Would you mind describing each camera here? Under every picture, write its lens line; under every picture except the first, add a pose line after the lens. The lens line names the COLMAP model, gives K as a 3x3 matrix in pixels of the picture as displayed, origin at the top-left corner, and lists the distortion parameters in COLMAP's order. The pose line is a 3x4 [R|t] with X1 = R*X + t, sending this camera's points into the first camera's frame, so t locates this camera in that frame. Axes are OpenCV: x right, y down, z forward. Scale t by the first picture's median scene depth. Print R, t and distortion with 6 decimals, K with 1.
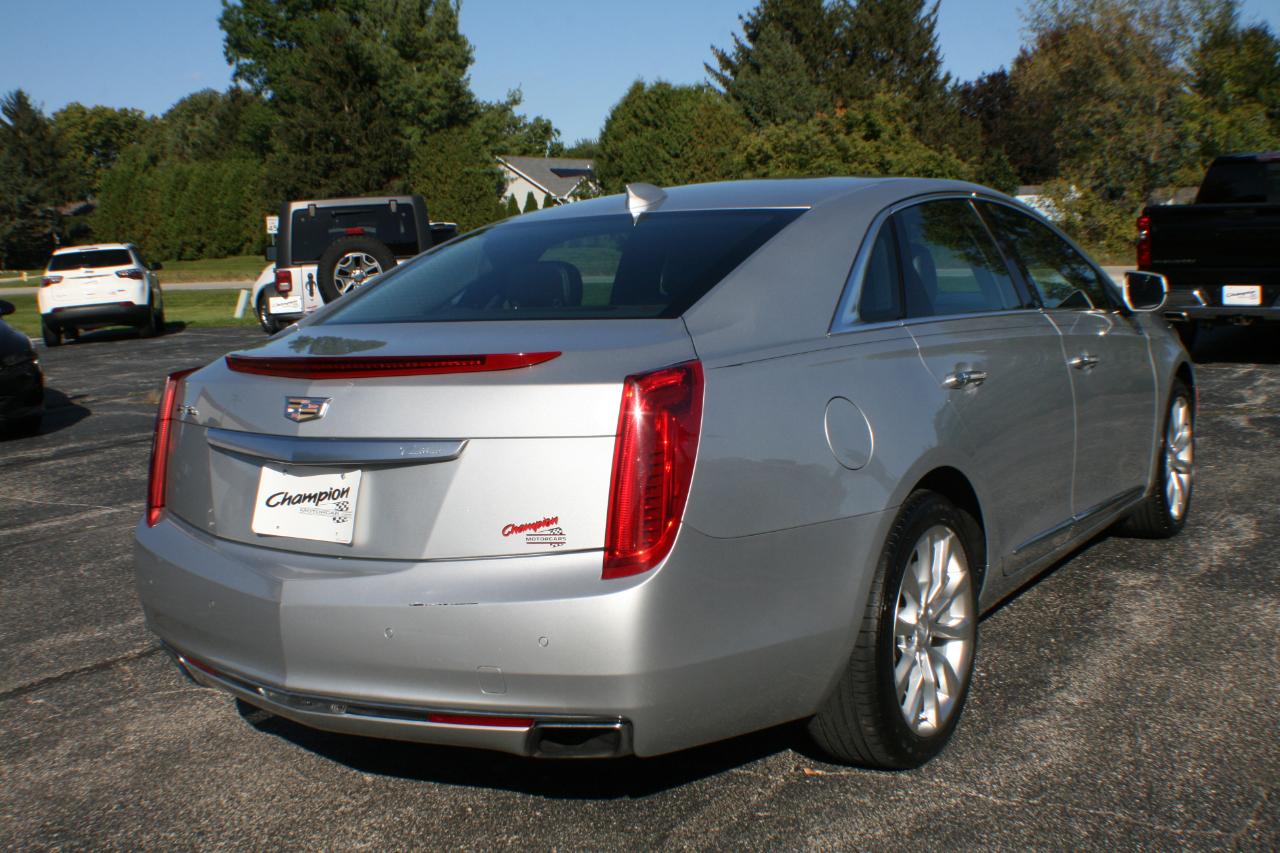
lens RADIAL K [[1398.5, 0, 622.3], [0, 1398.5, 453.4], [0, 0, 1]] dist [-0.175847, 0.000000]
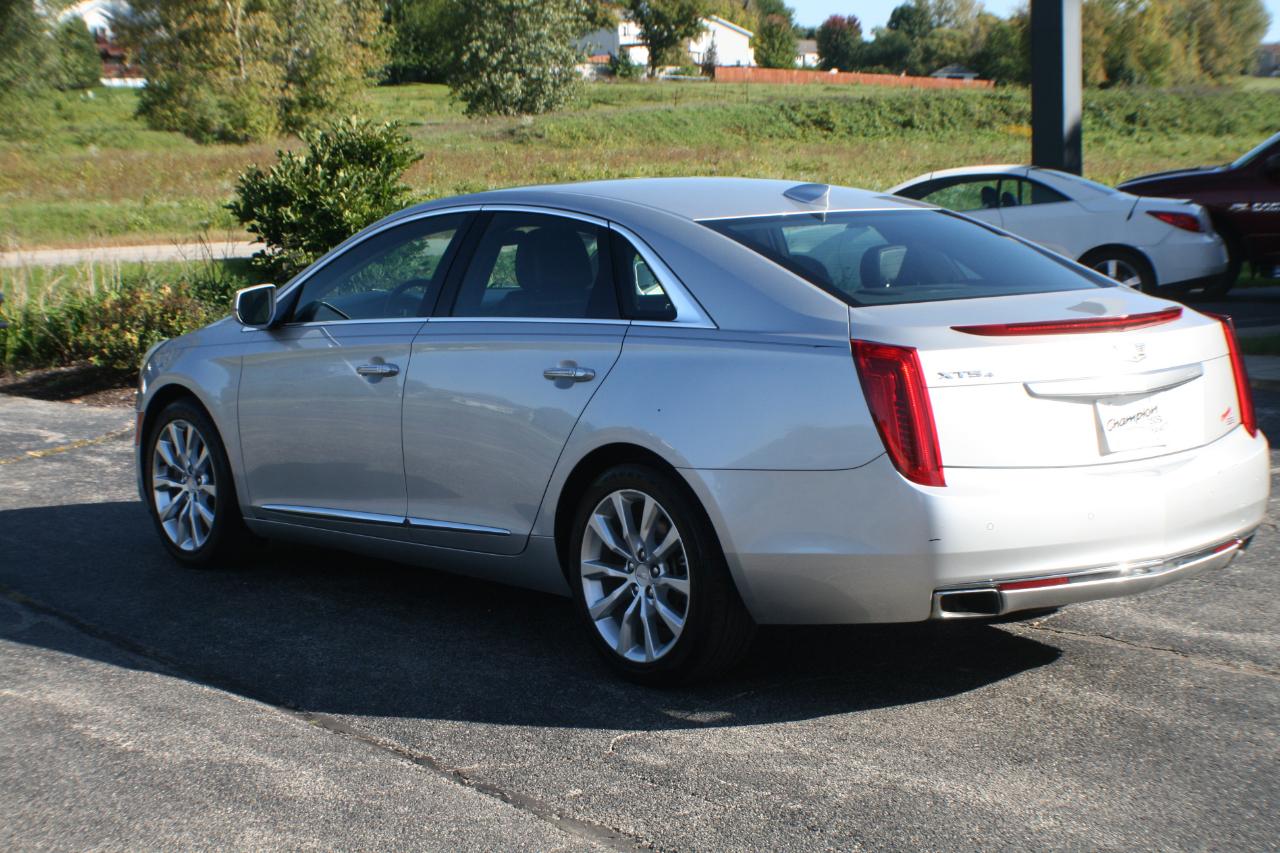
lens RADIAL K [[2361.7, 0, 617.6], [0, 2361.7, 476.0], [0, 0, 1]] dist [-0.144064, 0.000000]
pose [[0.310698, -0.086487, 0.946566, -2.186759], [0.144338, 0.988596, 0.042951, -0.071454], [-0.939486, 0.123280, 0.319638, 0.641341]]
